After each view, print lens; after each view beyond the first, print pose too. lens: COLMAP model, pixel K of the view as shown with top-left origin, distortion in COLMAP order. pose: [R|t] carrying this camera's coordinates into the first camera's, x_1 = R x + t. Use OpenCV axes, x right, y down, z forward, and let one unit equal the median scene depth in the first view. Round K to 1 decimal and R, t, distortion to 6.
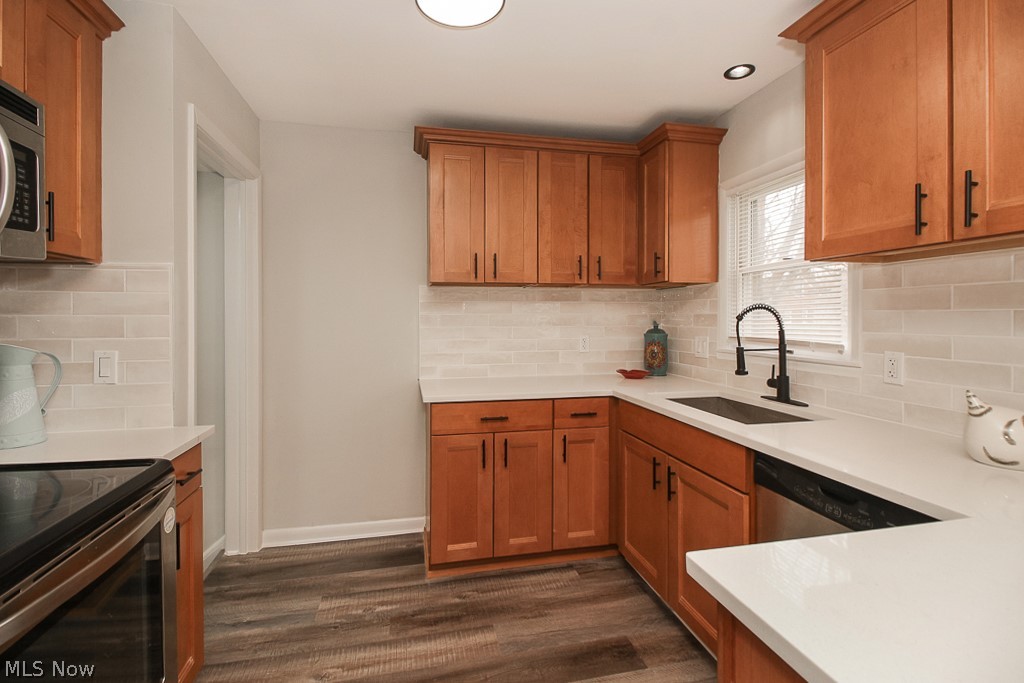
lens RADIAL K [[479.3, 0, 508.4], [0, 479.3, 322.0], [0, 0, 1]] dist [0.017595, -0.013419]
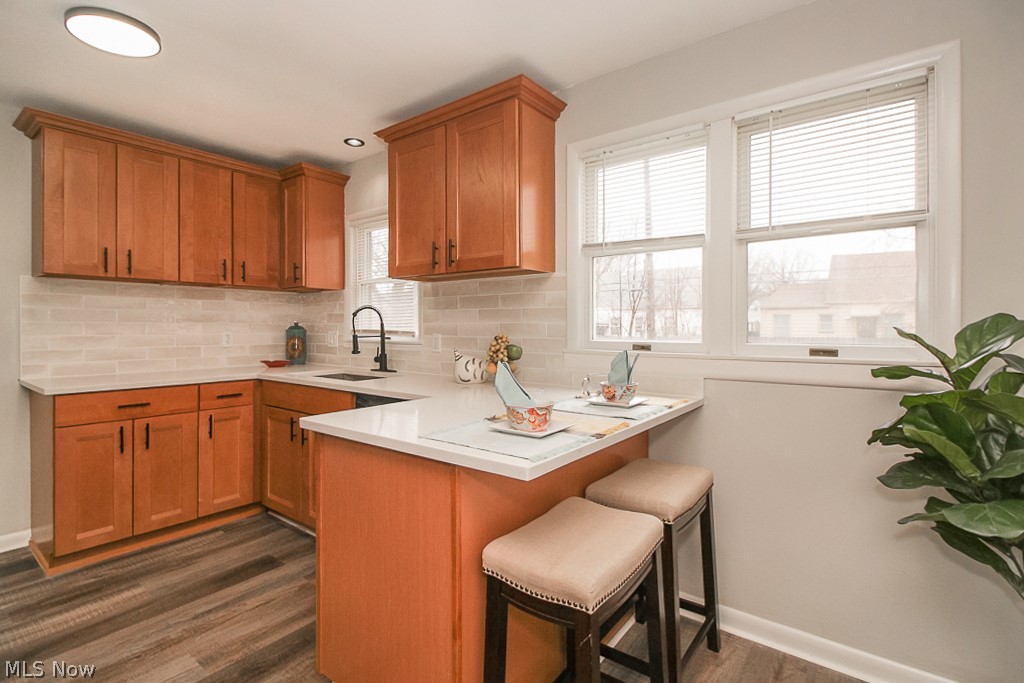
lens RADIAL K [[475.2, 0, 508.0], [0, 475.2, 330.2], [0, 0, 1]] dist [0.016596, -0.012405]
pose [[0.763537, -0.001250, 0.645762, -0.077230], [0.001738, 0.999998, -0.000119, 0.034294], [-0.645761, 0.001213, 0.763538, -0.333133]]
